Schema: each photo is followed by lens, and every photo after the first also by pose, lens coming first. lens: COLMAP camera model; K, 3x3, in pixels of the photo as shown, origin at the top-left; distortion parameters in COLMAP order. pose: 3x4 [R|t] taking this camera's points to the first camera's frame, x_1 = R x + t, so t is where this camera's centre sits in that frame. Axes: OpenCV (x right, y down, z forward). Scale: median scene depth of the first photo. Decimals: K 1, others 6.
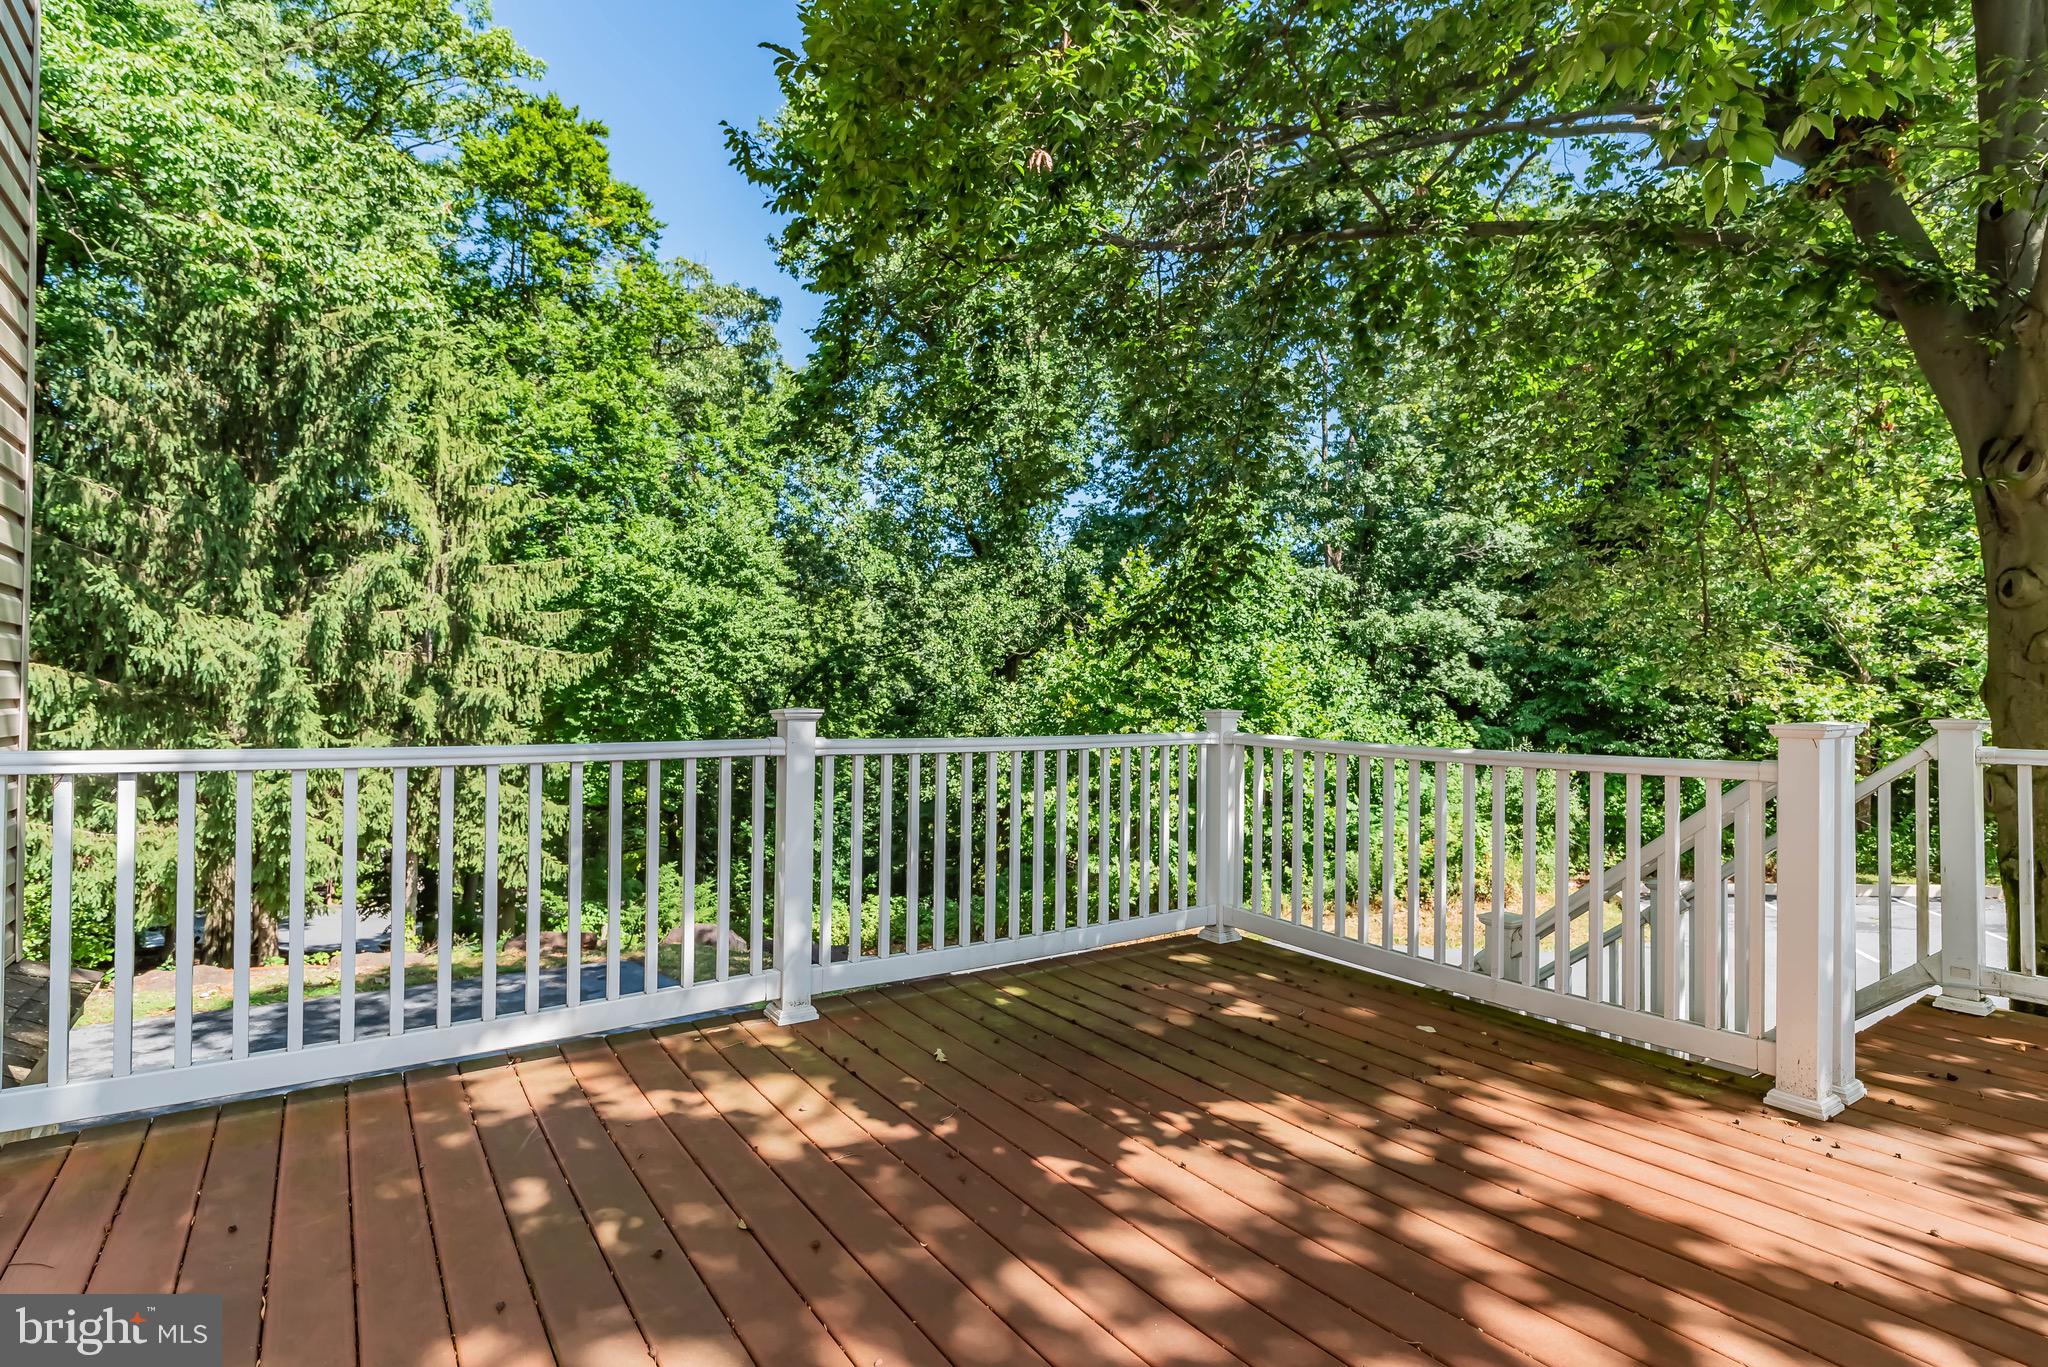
lens RADIAL K [[1015.9, 0, 1056.3], [0, 1015.9, 684.4], [0, 0, 1]] dist [-0.001591, -0.000175]
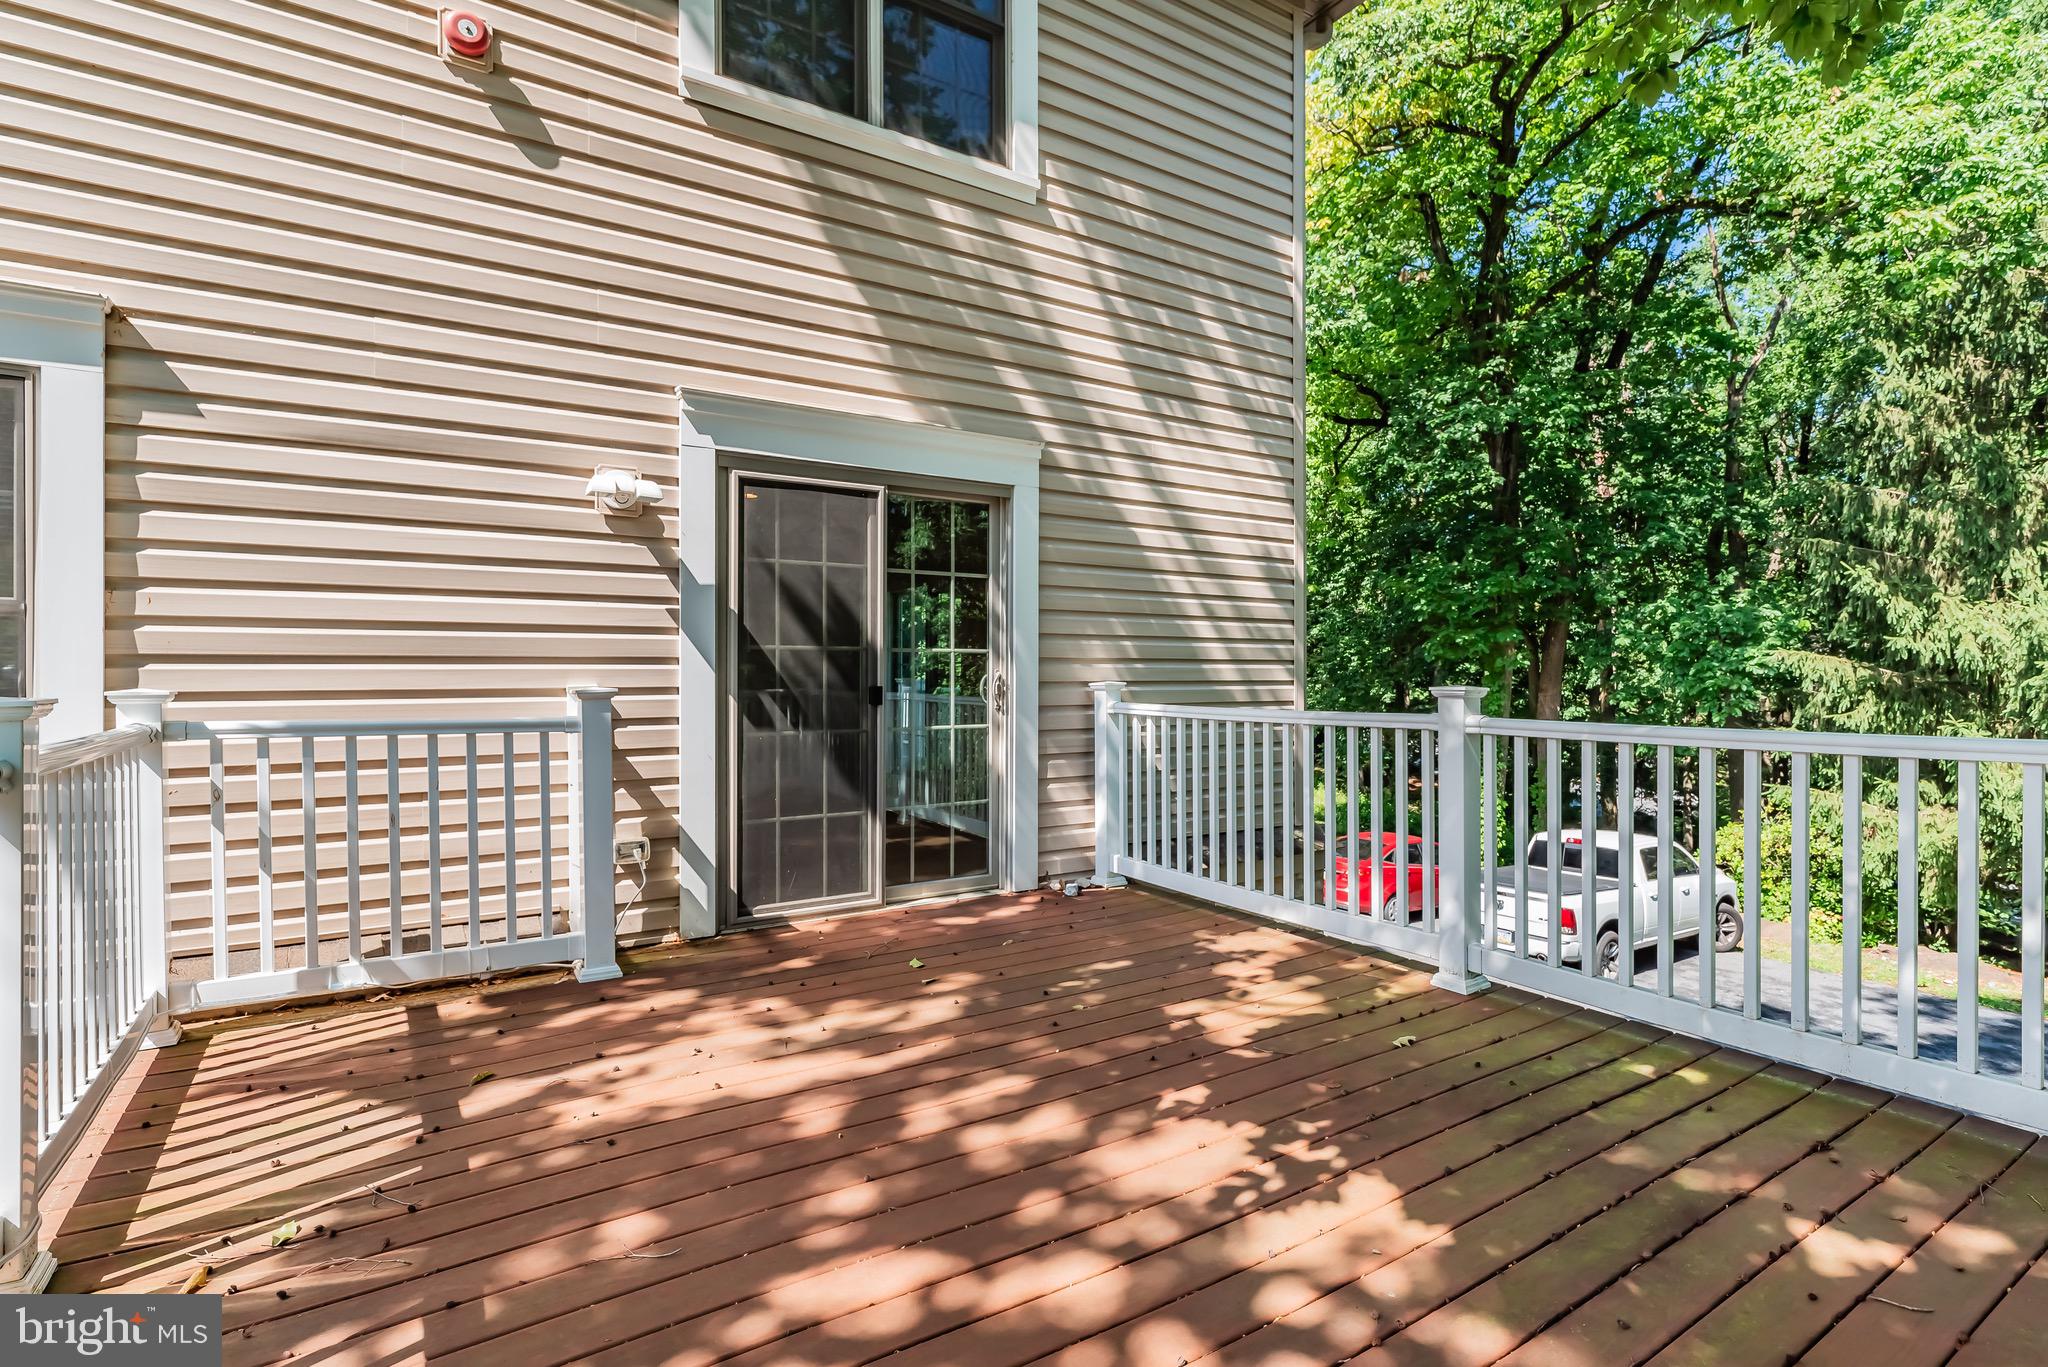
lens RADIAL K [[992.4, 0, 1041.4], [0, 992.4, 695.6], [0, 0, 1]] dist [-0.001287, -0.000095]
pose [[-0.041970, 0.010162, -0.999067, 0.778993], [0.010236, 0.999900, 0.009741, 0.020420], [0.999066, -0.009817, -0.042069, 0.642924]]
